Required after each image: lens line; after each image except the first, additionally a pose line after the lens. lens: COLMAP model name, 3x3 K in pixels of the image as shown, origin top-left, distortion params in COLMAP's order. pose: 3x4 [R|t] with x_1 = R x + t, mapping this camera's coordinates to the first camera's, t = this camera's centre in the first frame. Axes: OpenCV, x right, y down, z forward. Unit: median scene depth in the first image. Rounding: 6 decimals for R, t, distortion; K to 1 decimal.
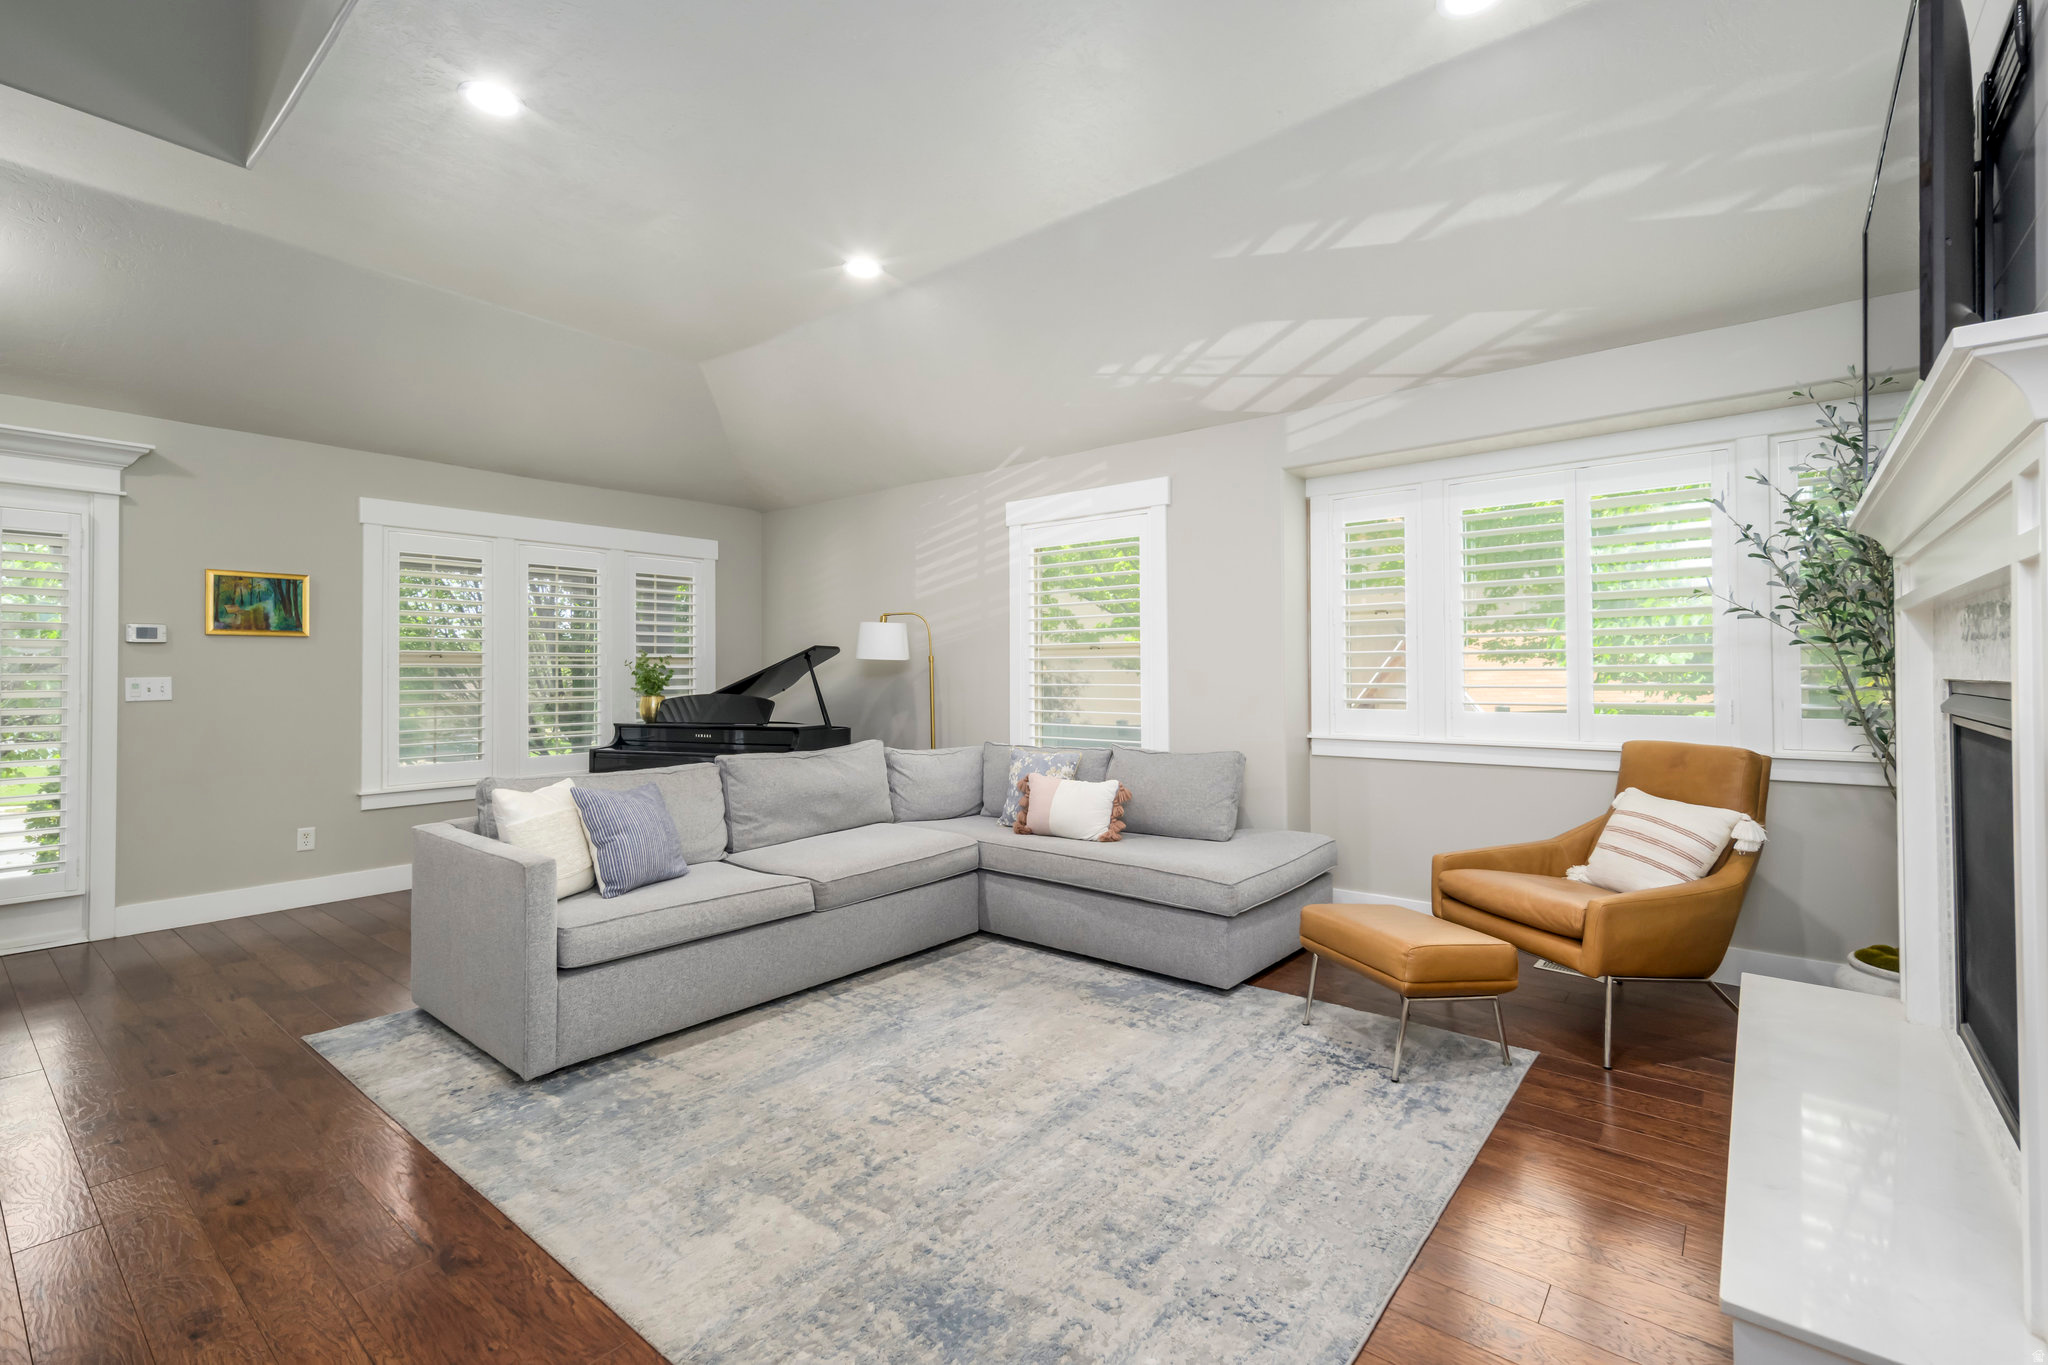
lens RADIAL K [[900.4, 0, 1039.8], [0, 900.4, 667.4], [0, 0, 1]] dist [0.012759, -0.001974]
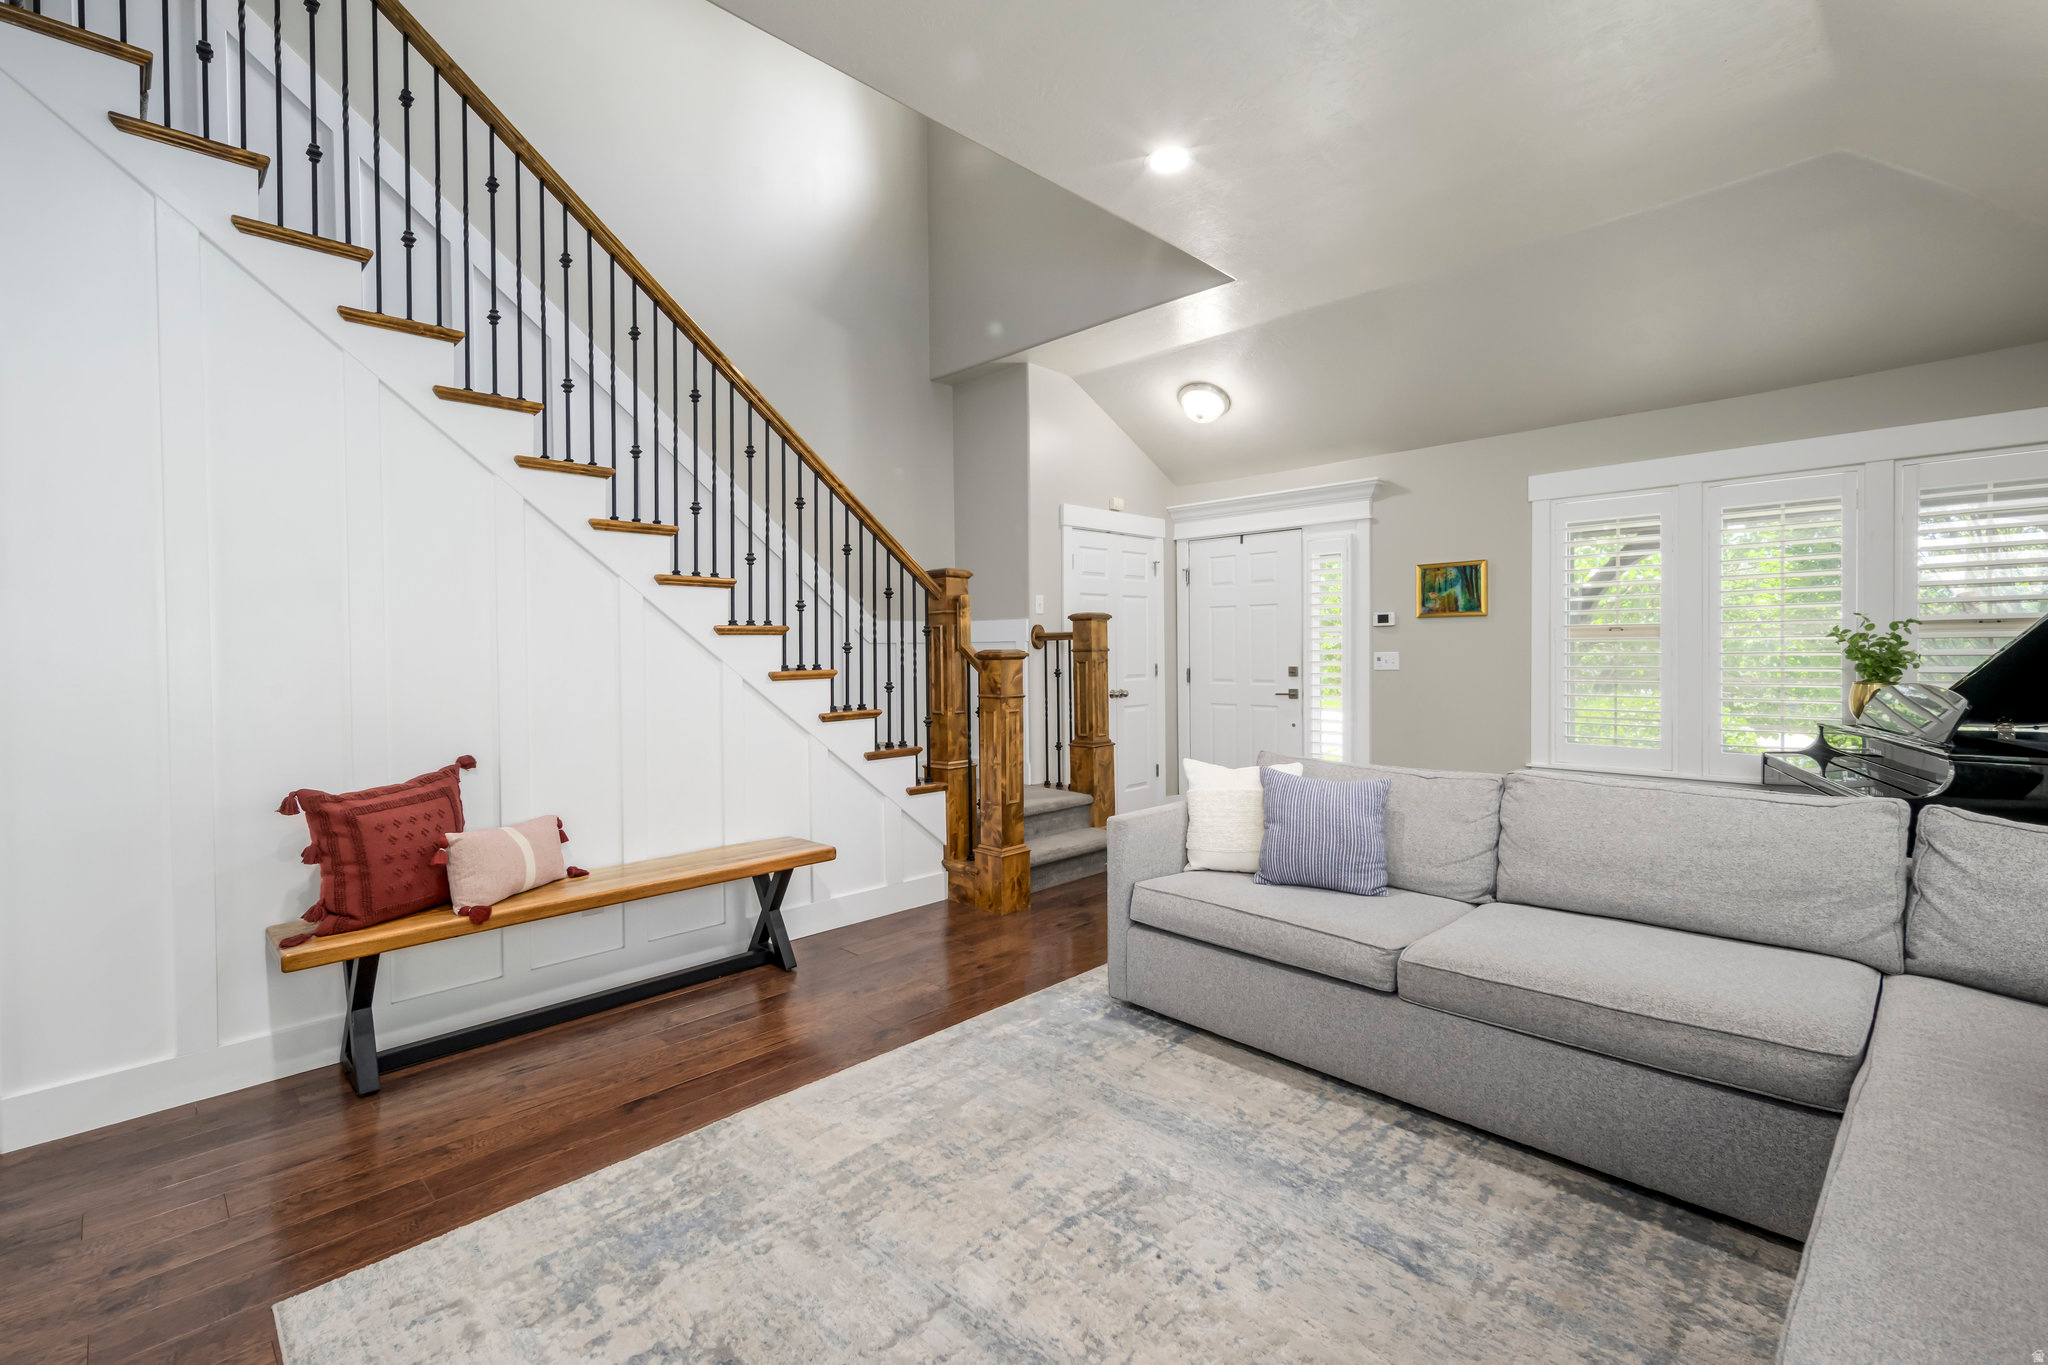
lens RADIAL K [[900.4, 0, 1026.0], [0, 900.4, 654.1], [0, 0, 1]] dist [0.012759, -0.001974]
pose [[-0.109361, 0.013804, -0.993906, 0.438567], [0.015311, 0.999808, 0.012201, -0.011124], [0.993884, -0.013884, -0.109552, 0.710486]]
